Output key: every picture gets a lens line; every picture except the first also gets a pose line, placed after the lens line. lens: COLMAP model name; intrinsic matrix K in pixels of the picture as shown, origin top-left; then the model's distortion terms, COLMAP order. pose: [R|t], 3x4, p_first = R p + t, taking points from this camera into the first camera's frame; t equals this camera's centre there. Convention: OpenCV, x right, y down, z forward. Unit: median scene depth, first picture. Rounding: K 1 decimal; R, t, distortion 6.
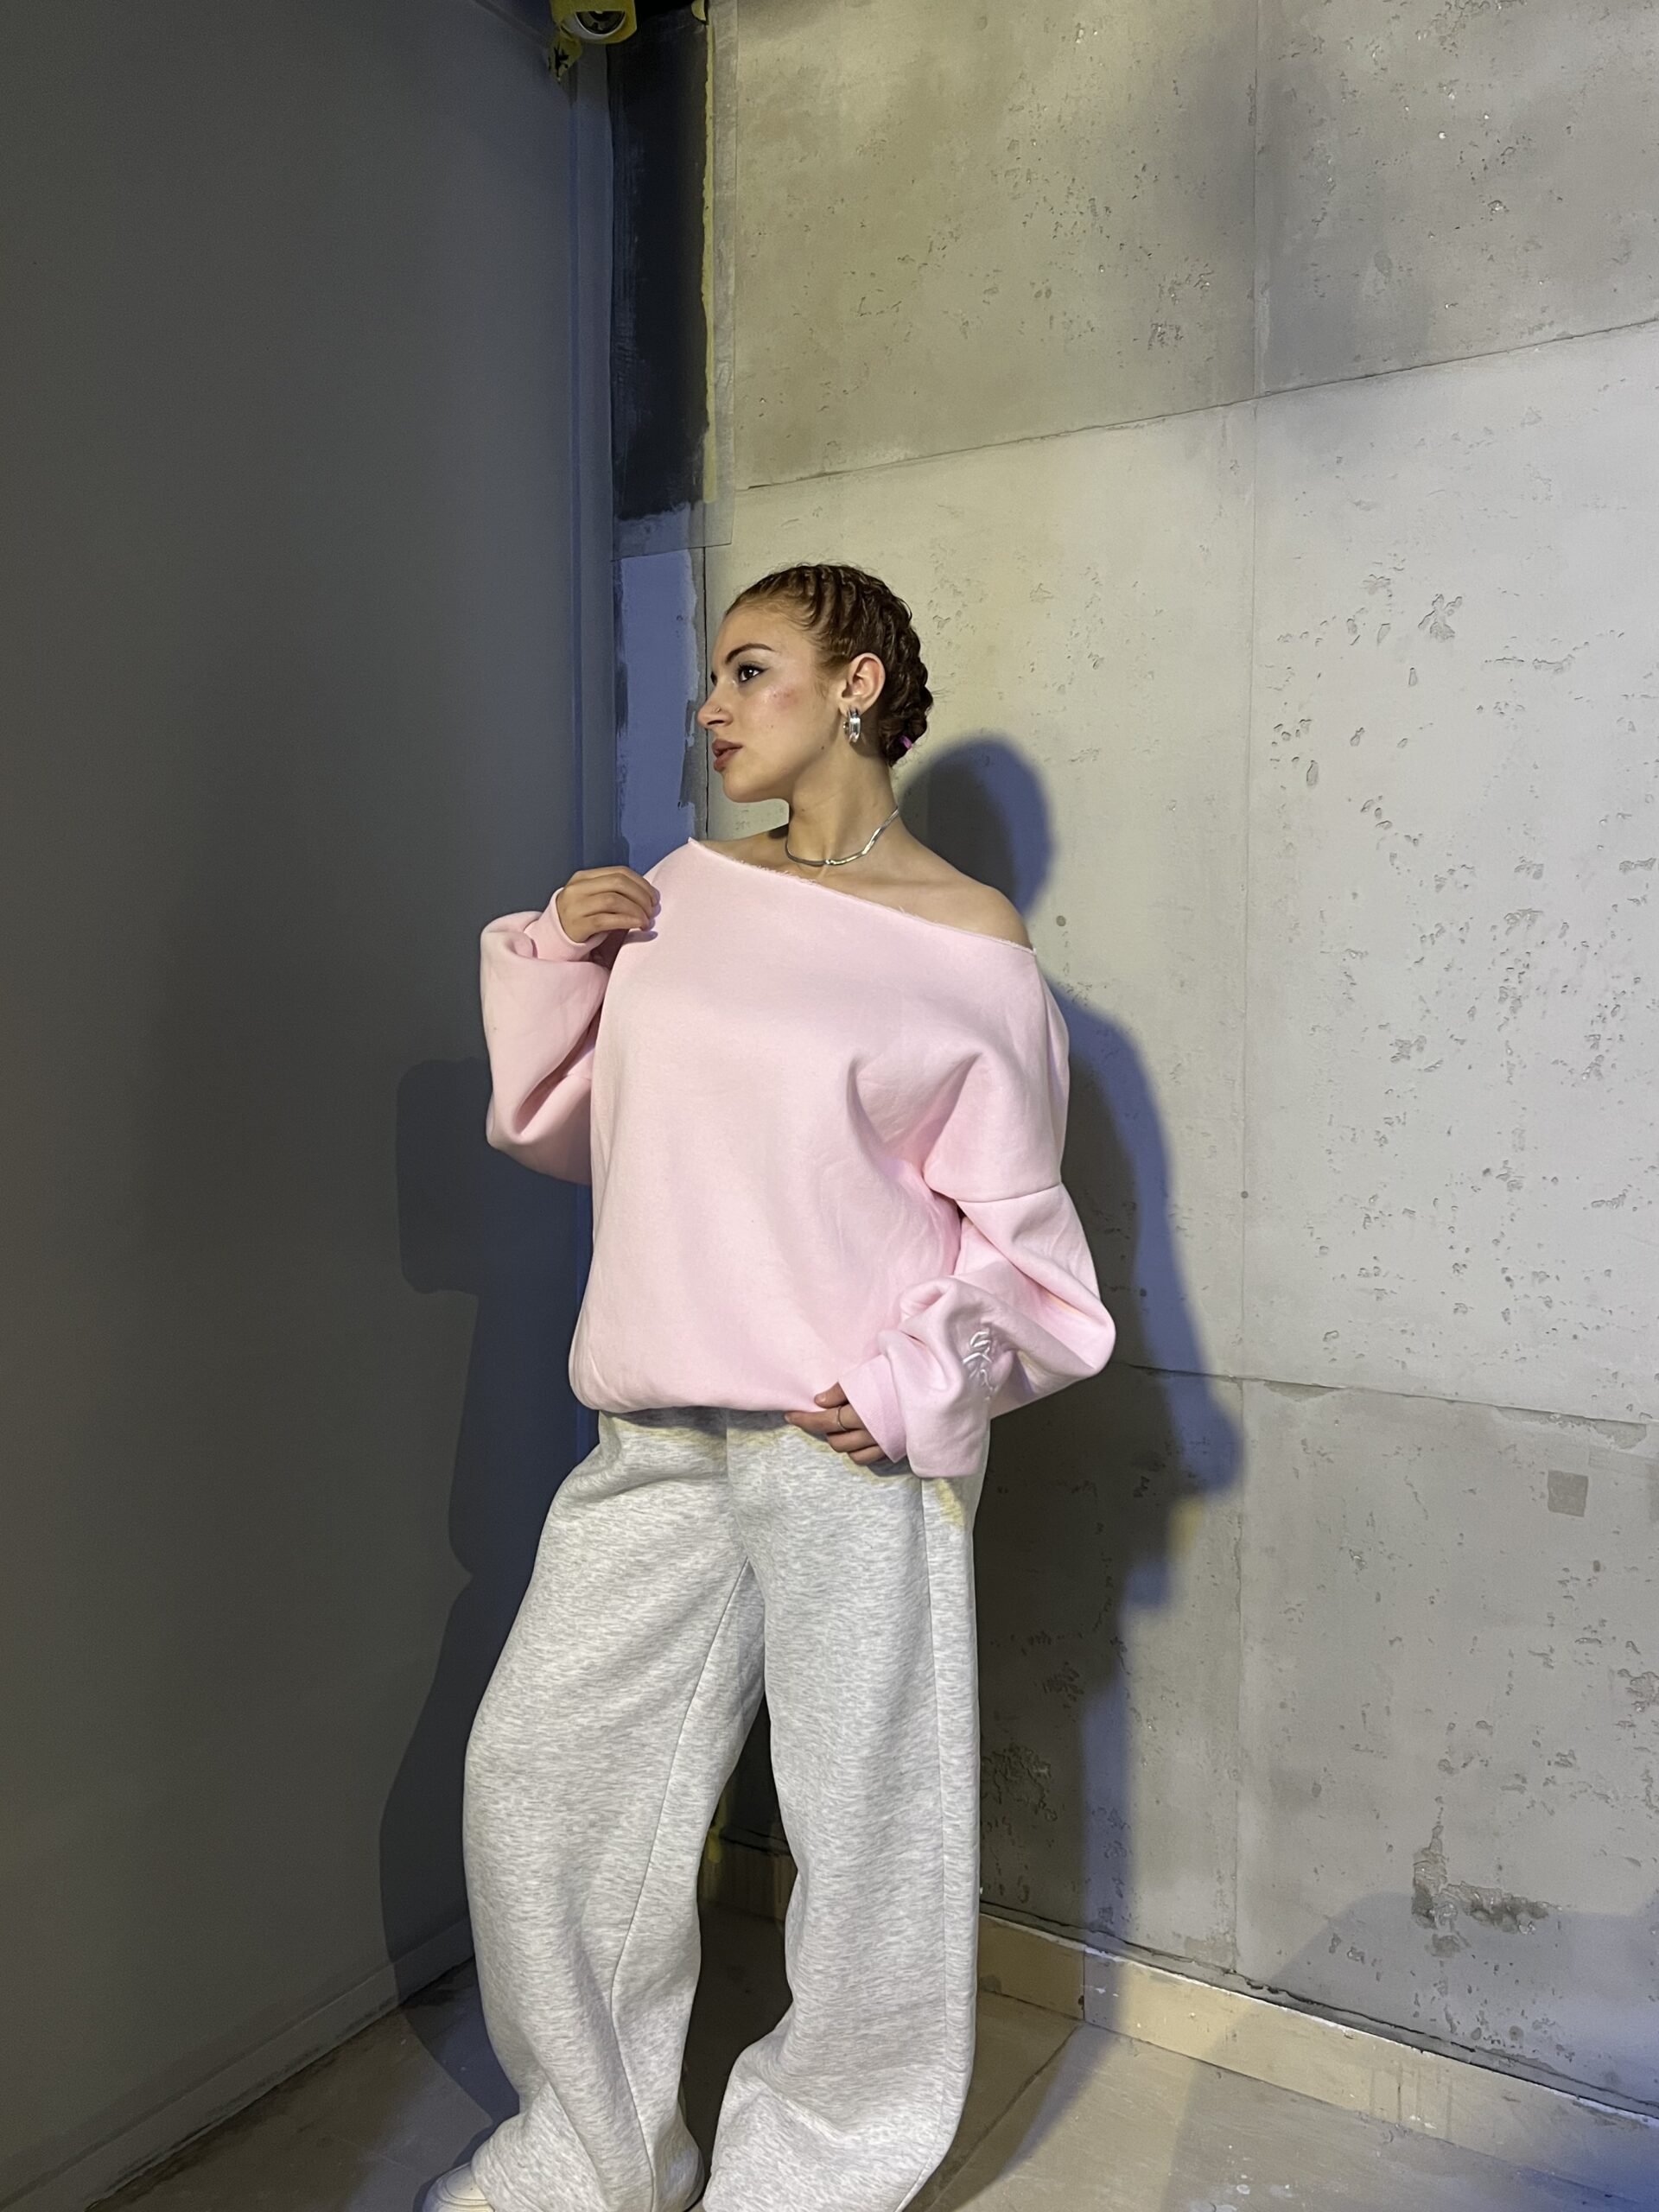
lens RADIAL K [[1790.5, 0, 832.7], [0, 1790.5, 1096.1], [0, 0, 1]] dist [0.027401, -0.032008]
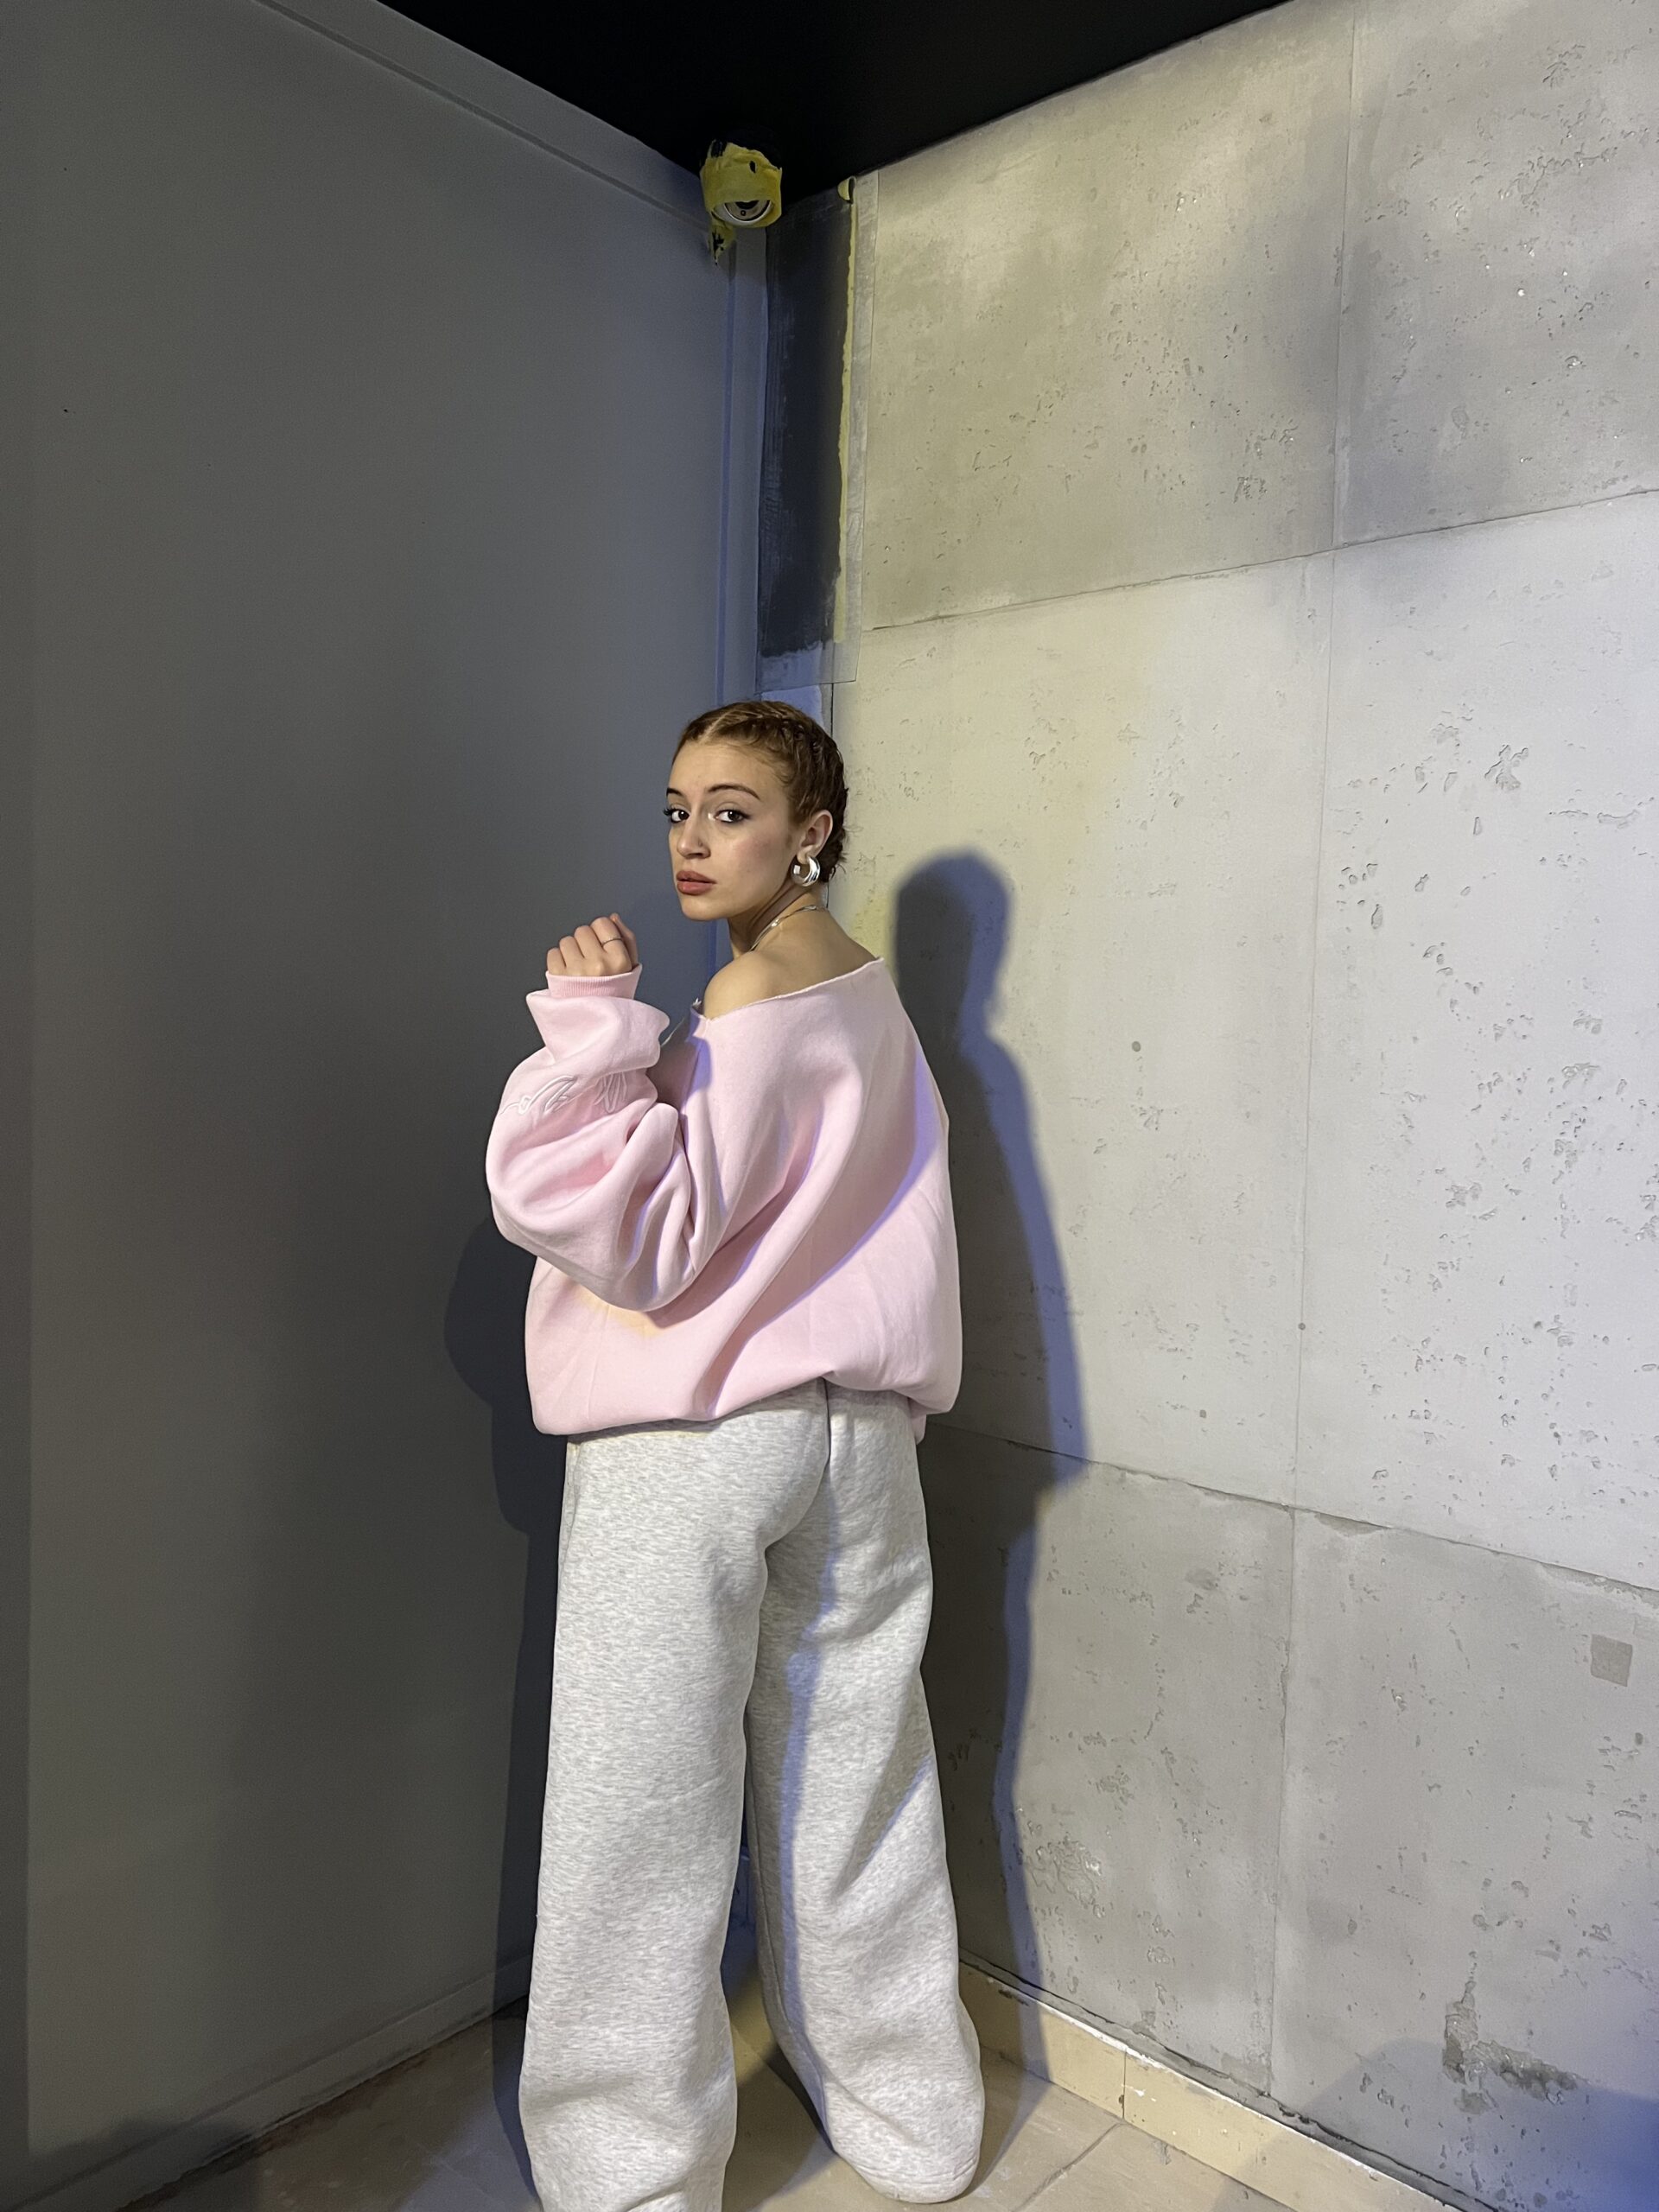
lens RADIAL K [[1666.3, 0, 827.0], [0, 1666.3, 1089.2], [0, 0, 1]] dist [0.034595, -0.044649]
pose [[0.984870, 0.037088, -0.169278, 0.122673], [-0.040257, 0.999072, -0.015326, -0.054842], [0.168553, 0.021908, 0.985449, 0.019402]]
